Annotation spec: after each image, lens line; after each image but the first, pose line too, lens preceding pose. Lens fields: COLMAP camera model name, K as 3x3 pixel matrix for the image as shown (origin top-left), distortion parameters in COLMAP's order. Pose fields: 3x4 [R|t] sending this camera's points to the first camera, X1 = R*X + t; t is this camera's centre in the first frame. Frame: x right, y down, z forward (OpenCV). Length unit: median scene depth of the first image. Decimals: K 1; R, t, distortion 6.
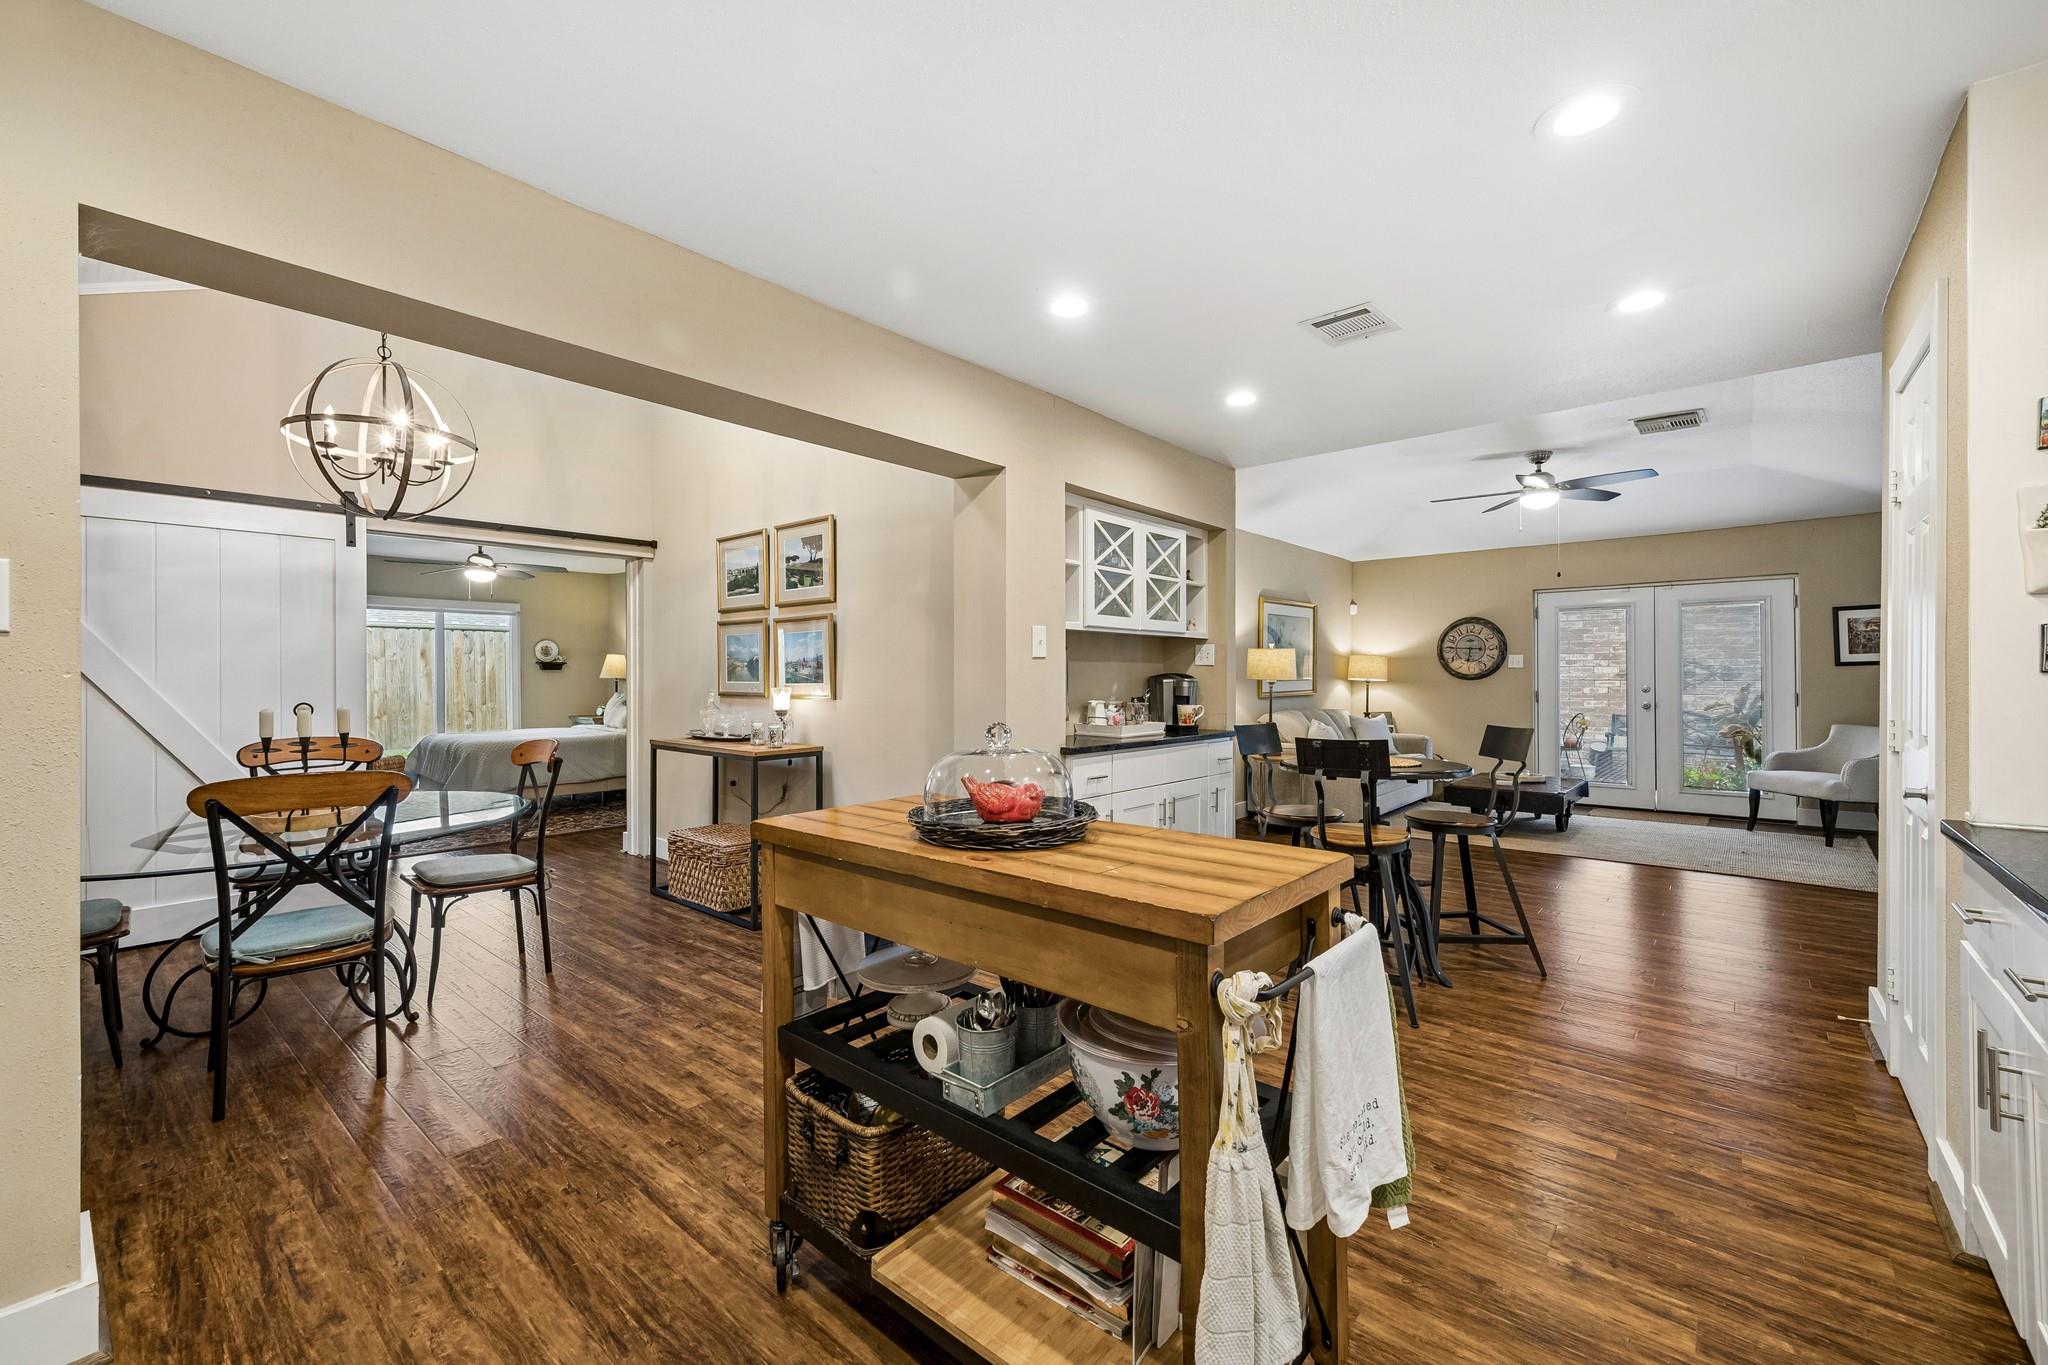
lens RADIAL K [[821.0, 0, 1025.0], [0, 821.0, 678.2], [0, 0, 1]] dist [0.001694, -0.000284]
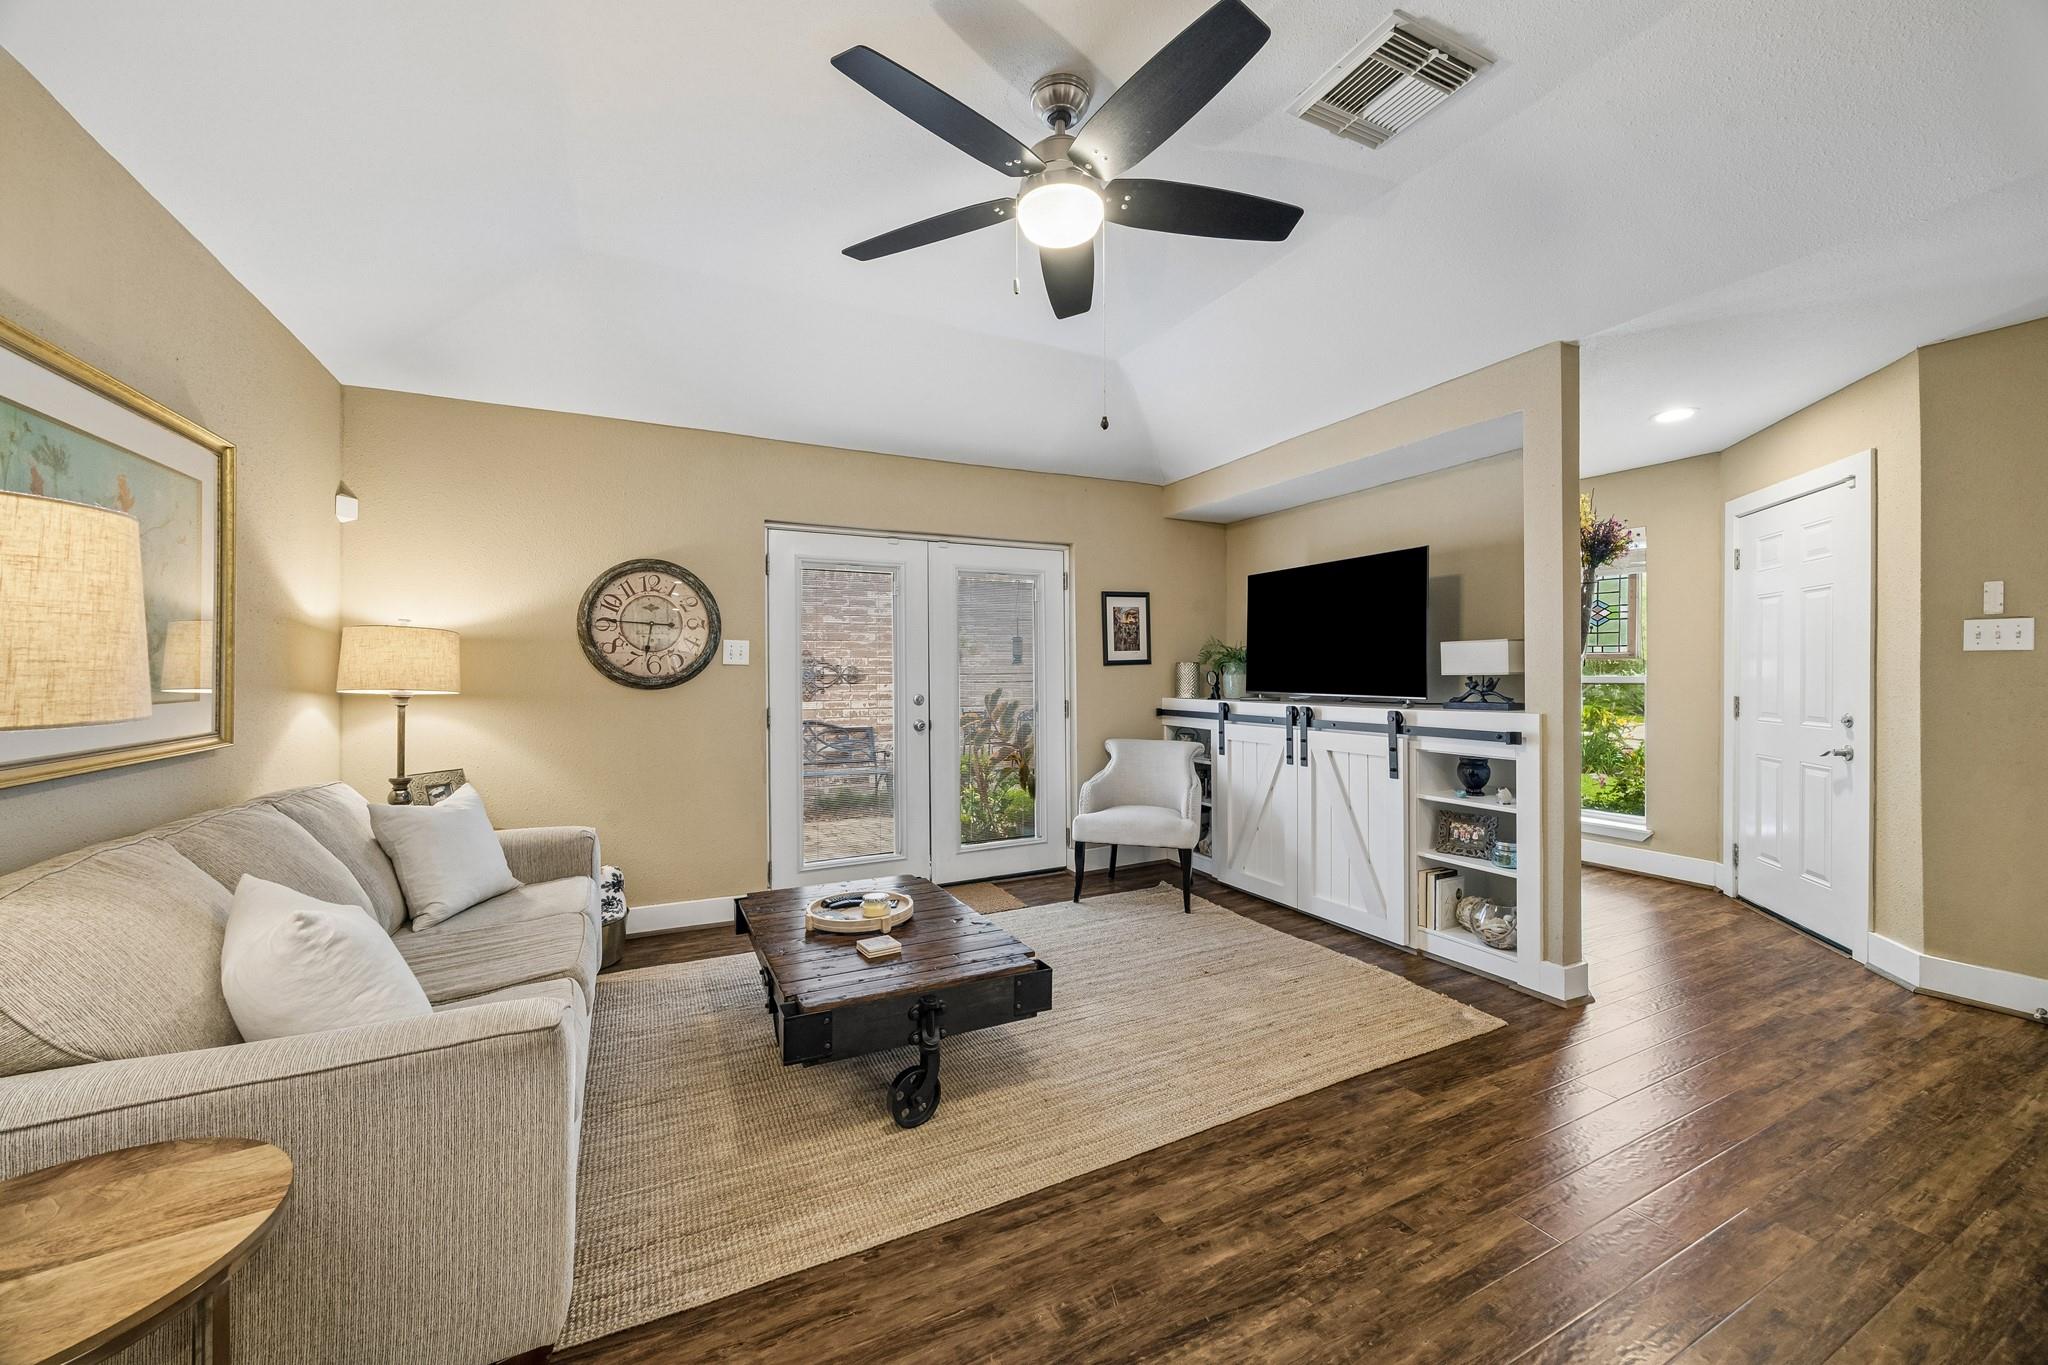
lens RADIAL K [[777.3, 0, 1021.4], [0, 777.3, 670.8], [0, 0, 1]] dist [-0.003421, -0.000063]
pose [[0.377118, 0.004759, 0.926153, 0.199581], [0.007018, 0.999943, -0.007996, -0.003235], [-0.926139, 0.009515, 0.377063, 0.619731]]
